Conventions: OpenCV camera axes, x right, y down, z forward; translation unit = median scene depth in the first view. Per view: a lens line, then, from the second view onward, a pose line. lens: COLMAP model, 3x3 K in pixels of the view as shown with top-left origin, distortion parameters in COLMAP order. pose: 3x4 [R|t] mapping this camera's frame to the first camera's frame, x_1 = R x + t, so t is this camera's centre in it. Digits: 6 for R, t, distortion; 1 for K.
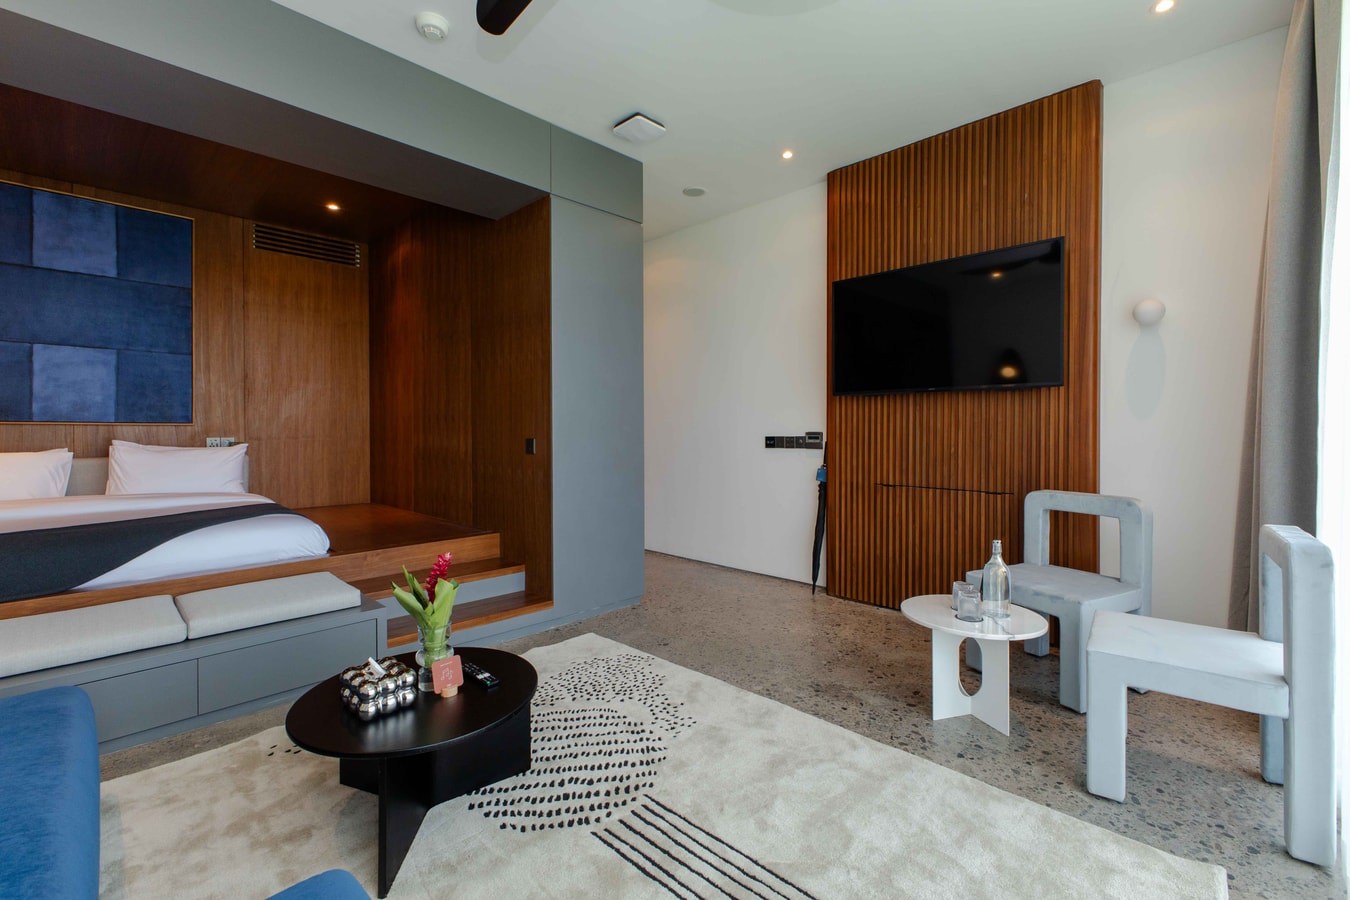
lens RADIAL K [[594.2, 0, 673.5], [0, 594.2, 434.5], [0, 0, 1]] dist [0.002228, 0.000165]
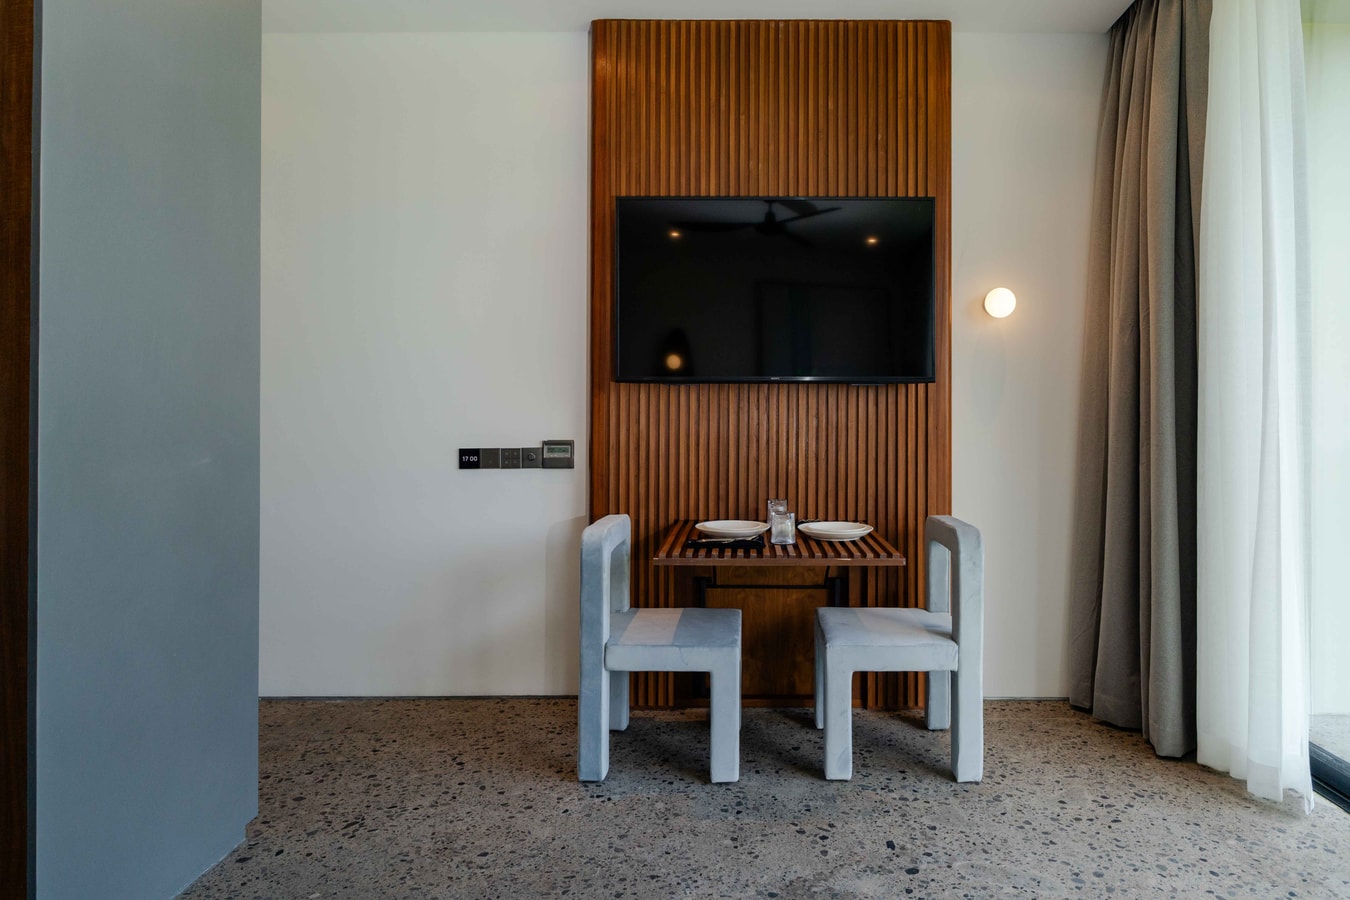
lens RADIAL K [[777.5, 0, 756.1], [0, 777.5, 421.9], [0, 0, 1]] dist [-0.001257, -0.002353]
pose [[0.700227, 0.006650, 0.713889, -0.216758], [0.005170, 0.999883, -0.014385, -0.012415], [-0.713901, 0.013763, 0.700111, 0.356674]]
